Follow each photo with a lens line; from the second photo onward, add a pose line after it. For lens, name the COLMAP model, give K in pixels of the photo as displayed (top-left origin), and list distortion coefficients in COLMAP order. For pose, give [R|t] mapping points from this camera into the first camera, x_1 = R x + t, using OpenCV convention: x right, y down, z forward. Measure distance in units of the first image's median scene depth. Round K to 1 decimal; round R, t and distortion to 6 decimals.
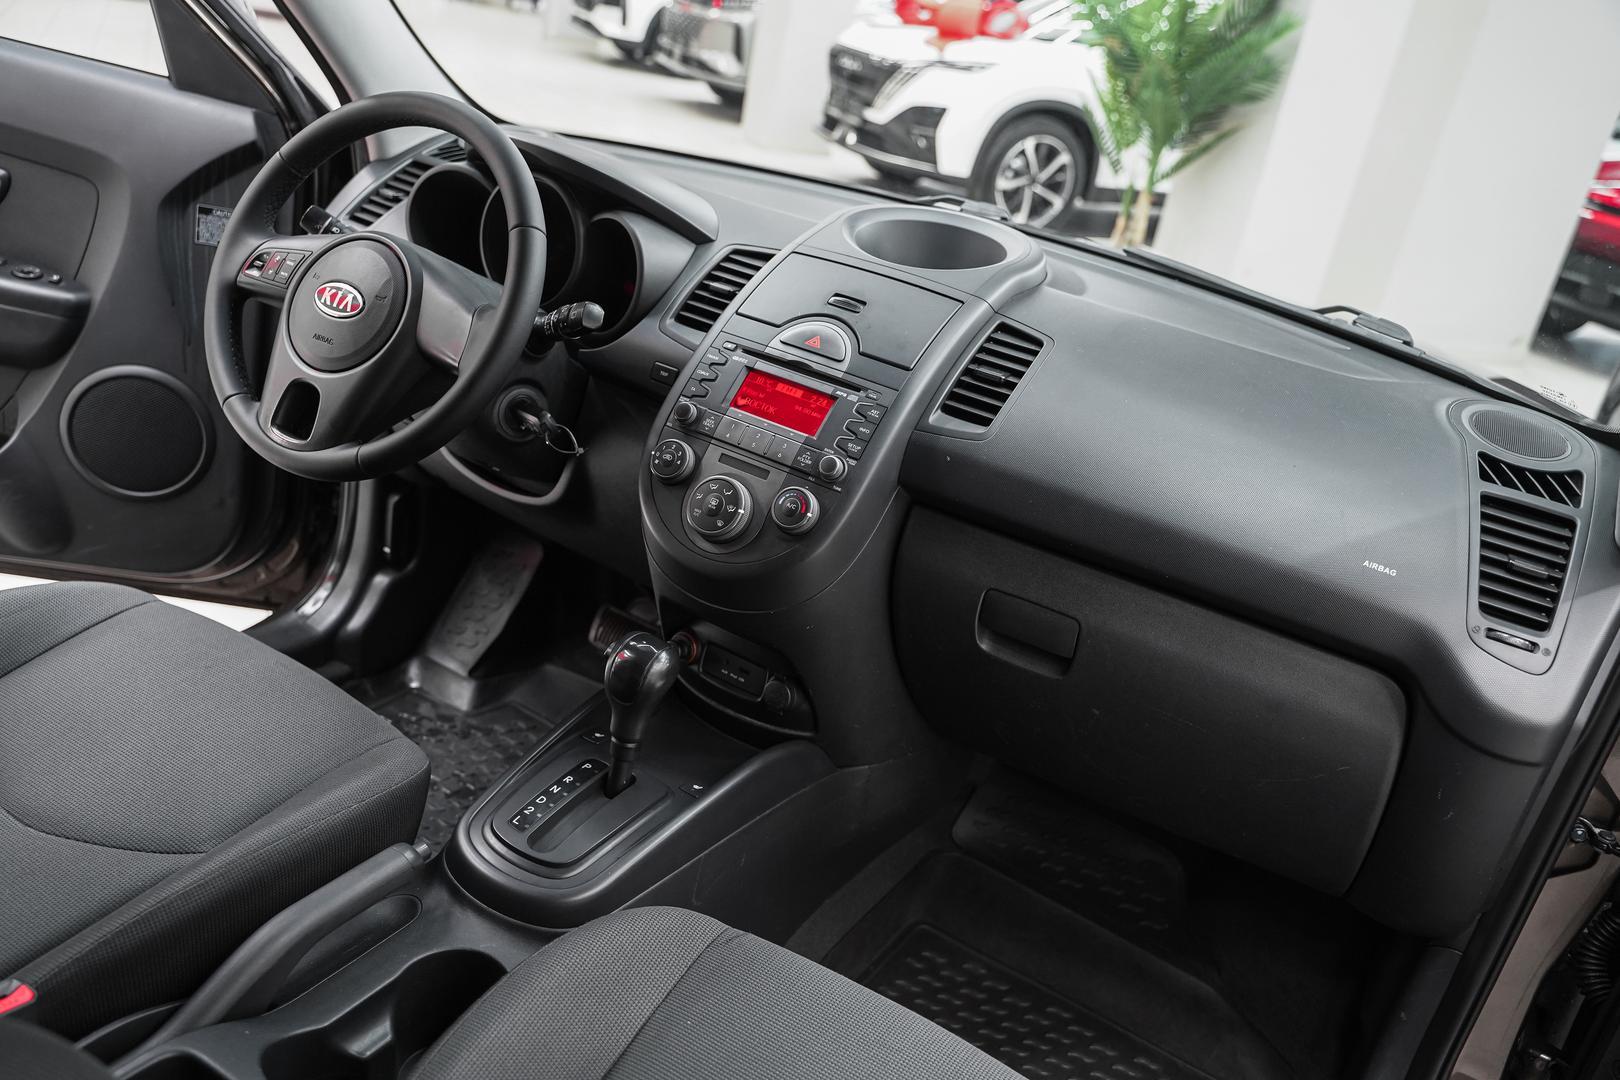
lens RADIAL K [[1308.5, 0, 810.0], [0, 1308.5, 540.0], [0, 0, 1]] dist [-0.018163, 0.016382]
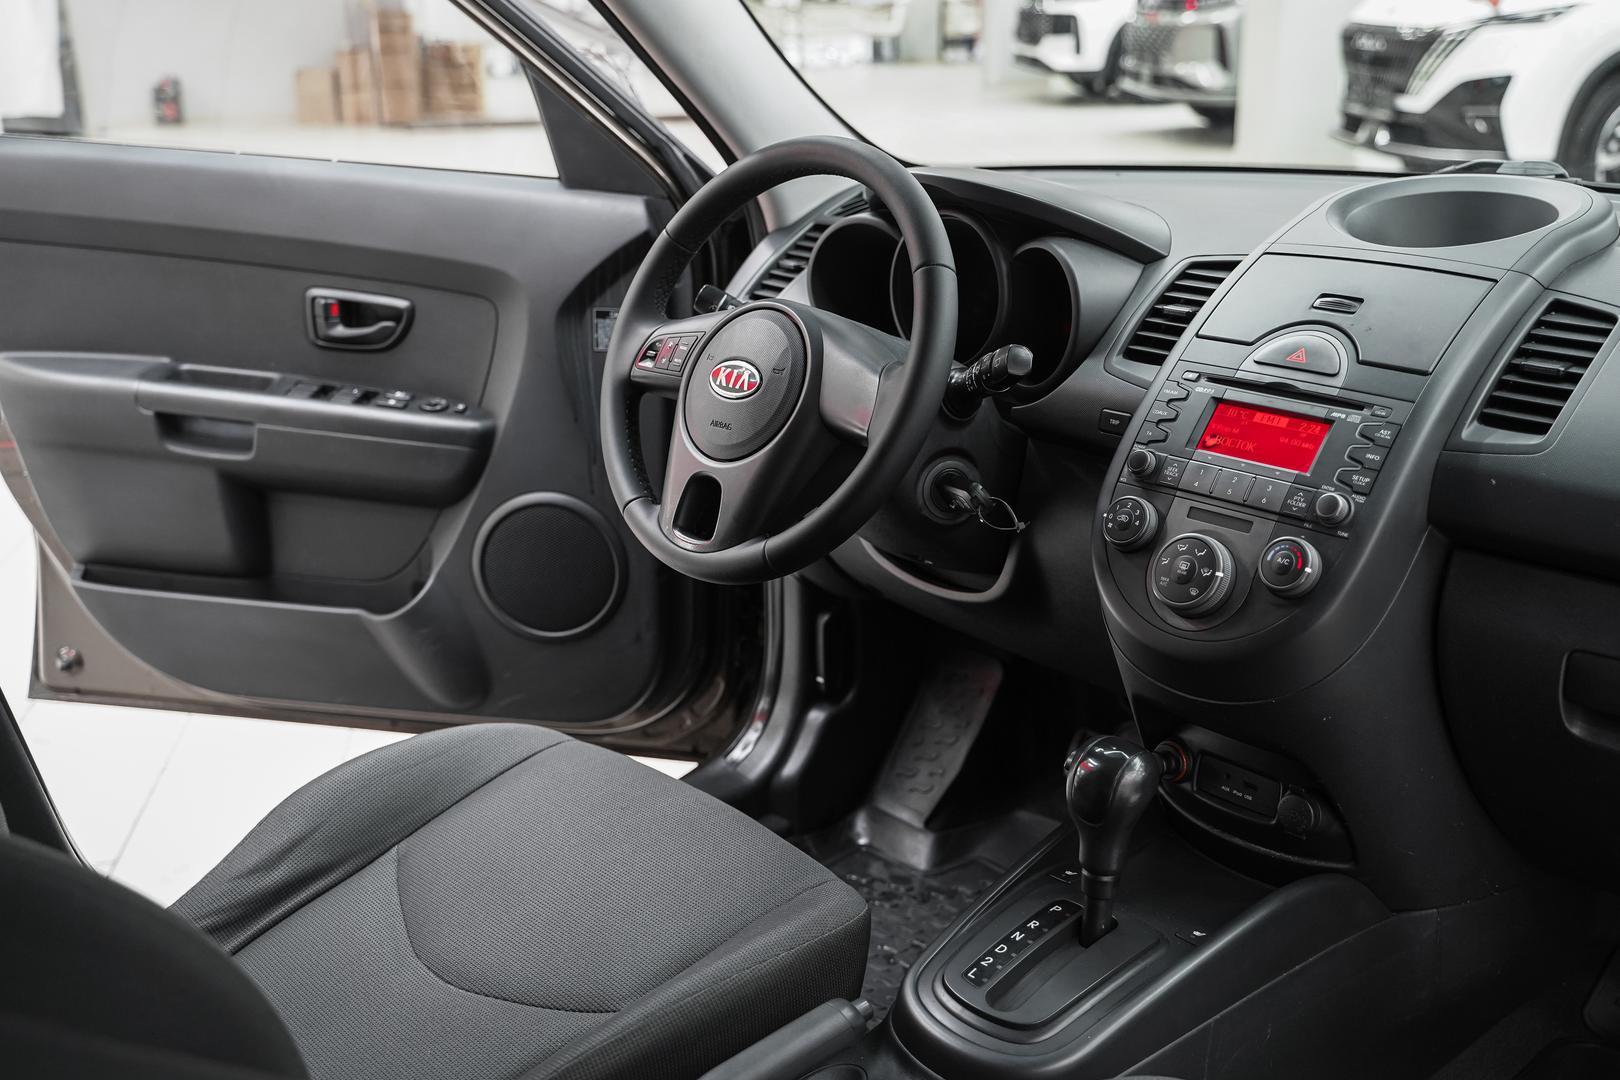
lens RADIAL K [[1650.1, 0, 809.1], [0, 1650.1, 534.3], [0, 0, 1]] dist [-0.001095, 0.004730]
pose [[0.941433, -0.096597, -0.323068, 0.033510], [0.064826, 0.992066, -0.107718, 0.039428], [0.330910, 0.080466, 0.940225, -0.023400]]
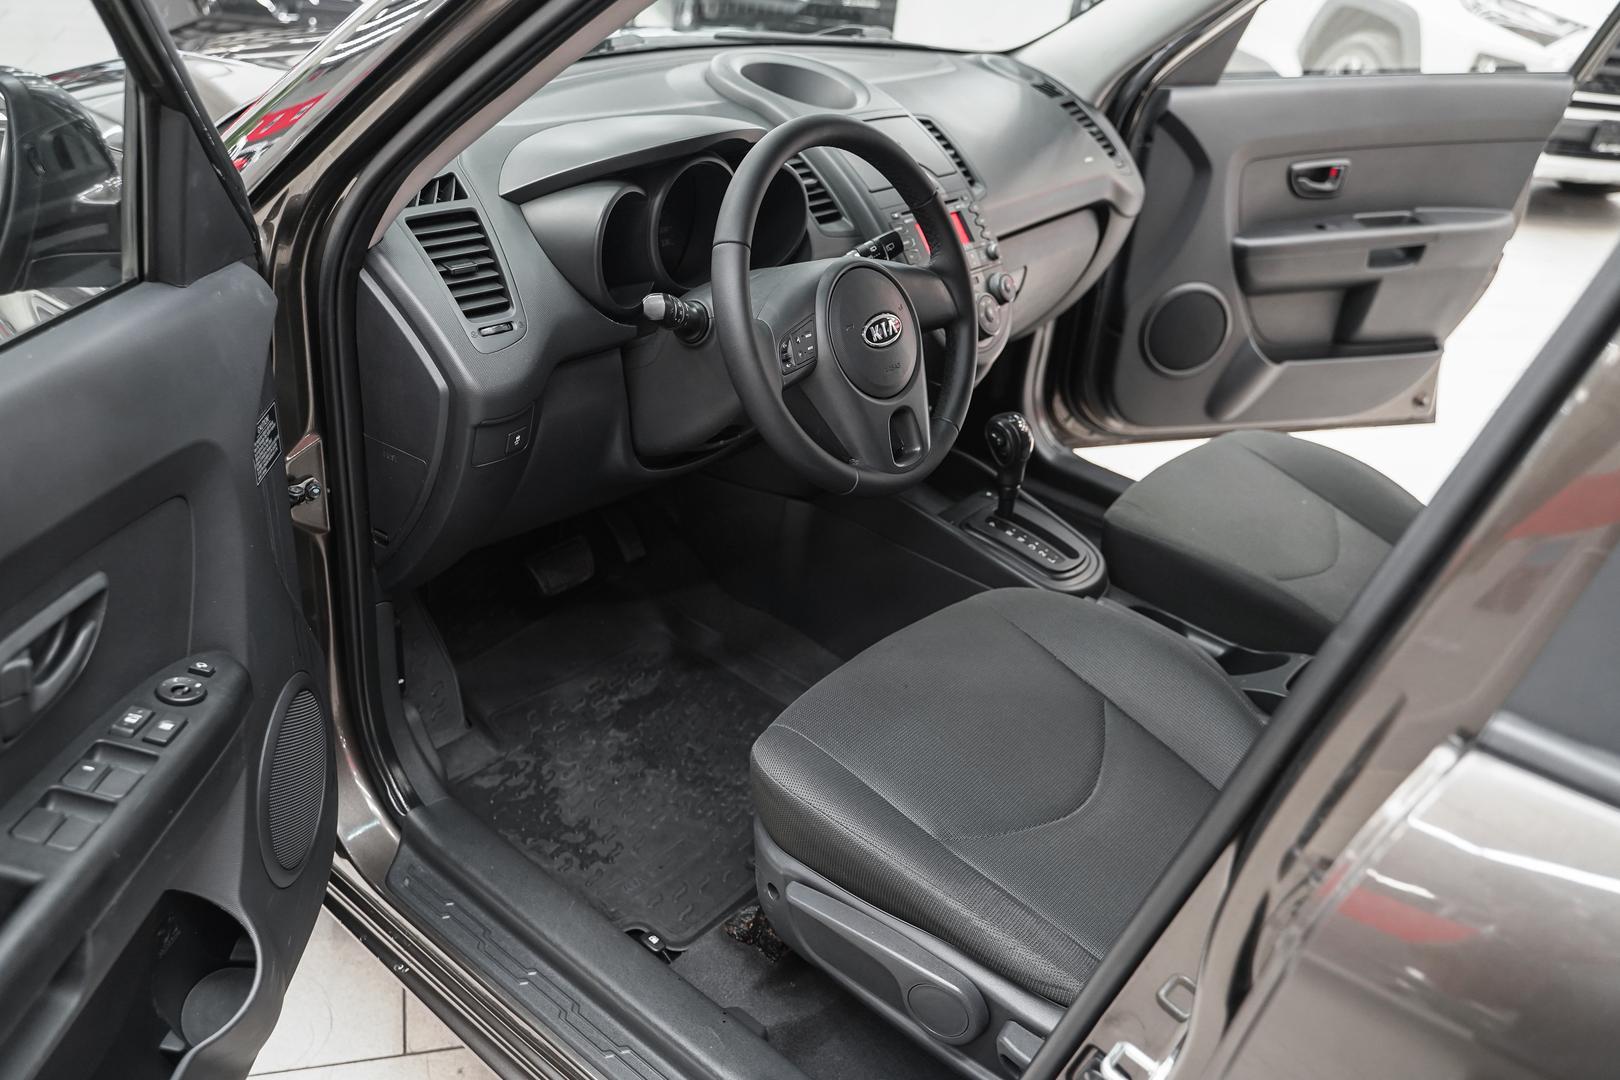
lens RADIAL K [[1308.5, 0, 810.0], [0, 1308.5, 540.0], [0, 0, 1]] dist [-0.018163, 0.016382]
pose [[0.167955, -0.626317, 0.761261, -1.171134], [0.314480, 0.765924, 0.560770, -0.607975], [-0.934288, 0.145218, 0.325605, 0.653854]]
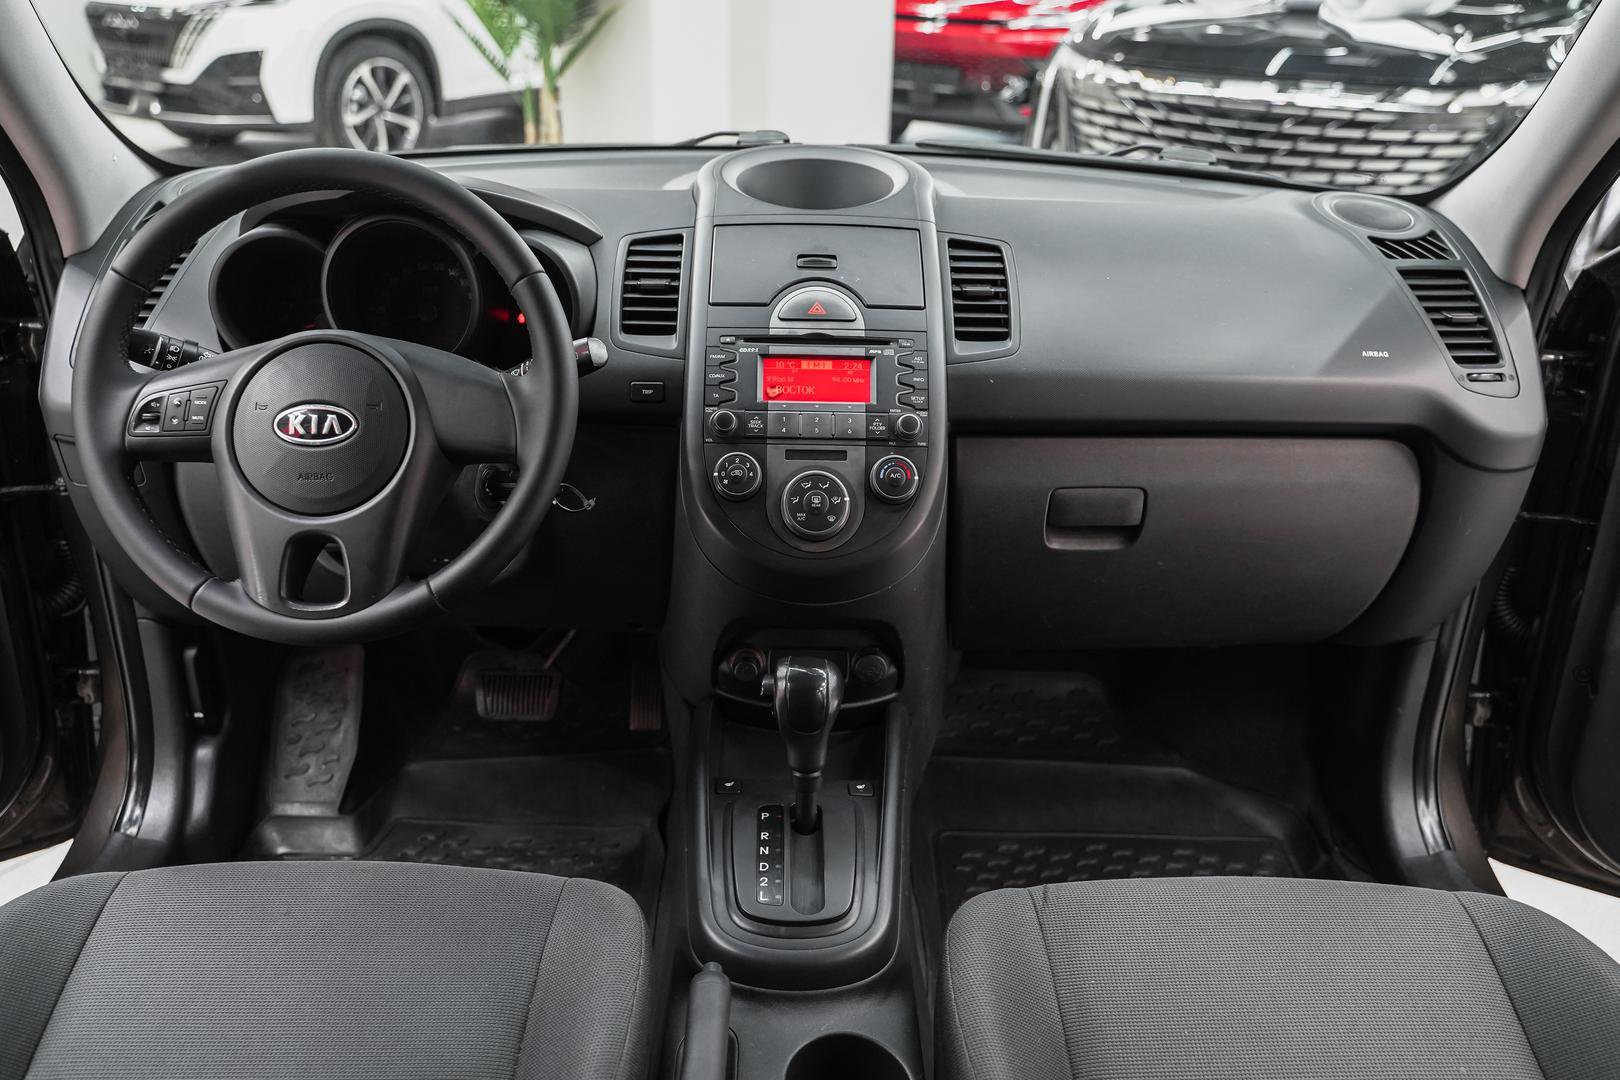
lens RADIAL K [[1335.9, 0, 797.1], [0, 1335.9, 539.4], [0, 0, 1]] dist [-0.004209, 0.010160]
pose [[0.845704, -0.350898, 0.402064, -0.417877], [0.324751, 0.936255, 0.134025, -0.117735], [-0.423464, 0.017225, 0.905749, 0.114297]]
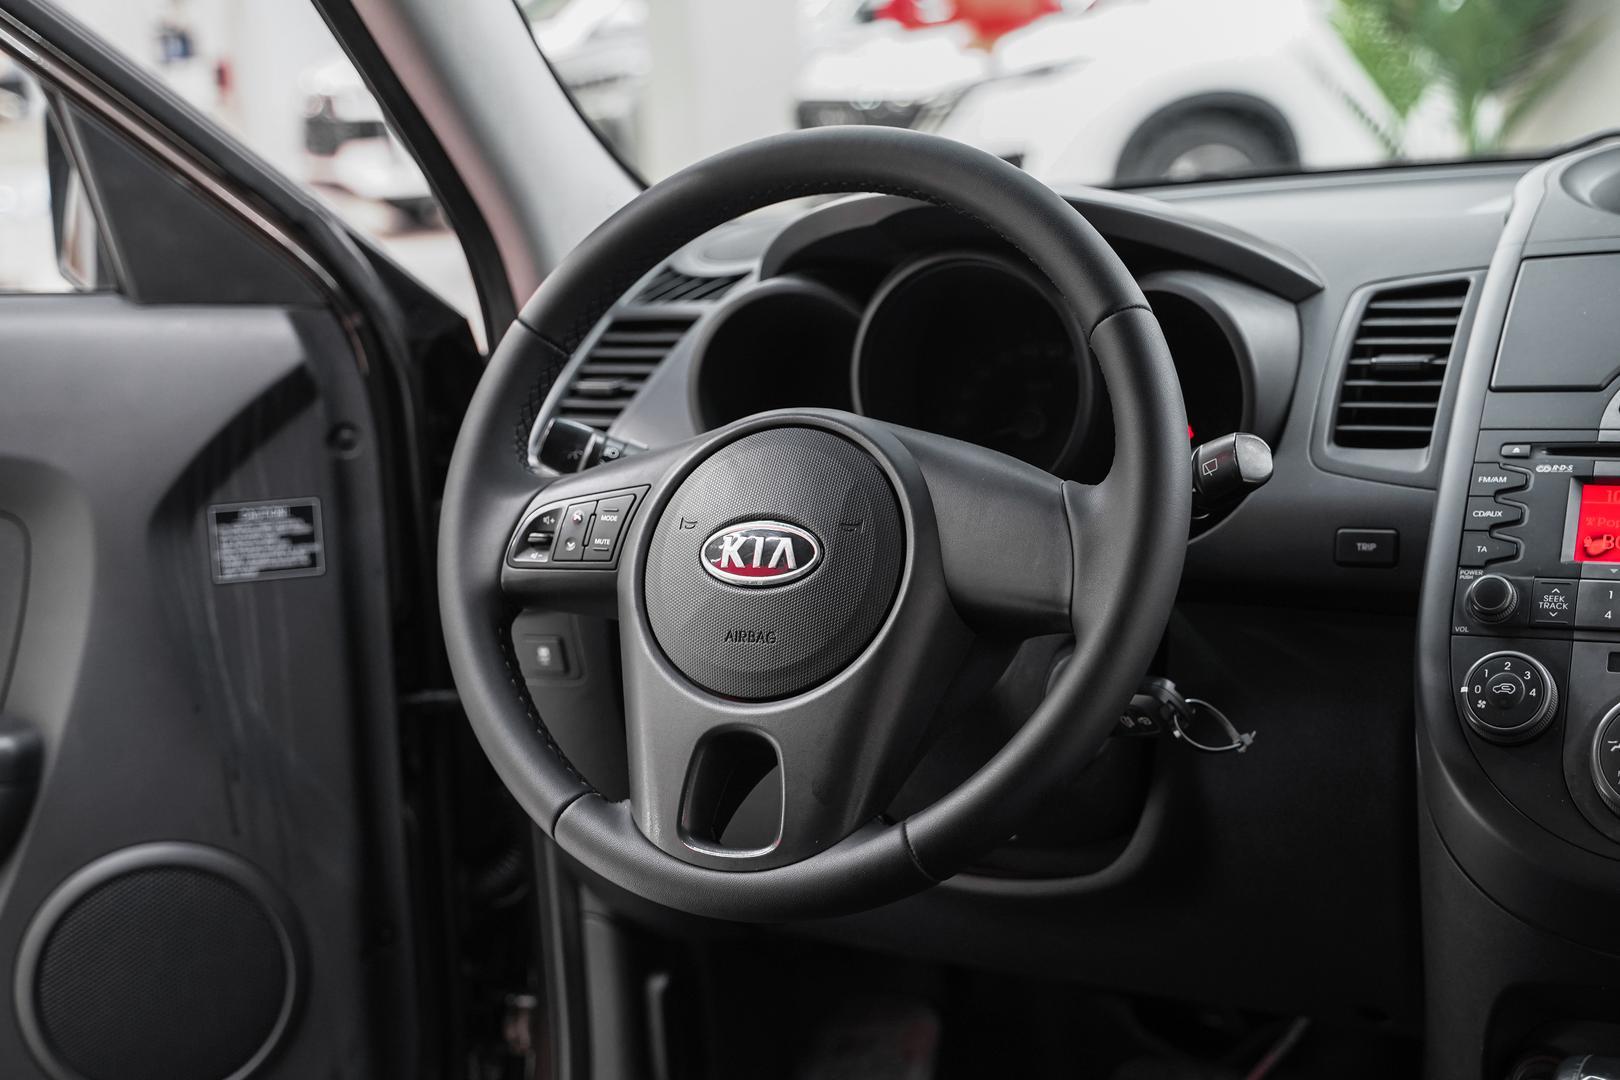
lens RADIAL K [[2344.6, 0, 810.0], [0, 2344.6, 540.0], [0, 0, 1]] dist [0.016389, -0.072139]
pose [[0.967181, -0.252970, 0.023811, -0.325246], [0.253006, 0.950181, -0.182057, -0.020073], [0.023430, 0.182106, 0.983000, 0.114355]]
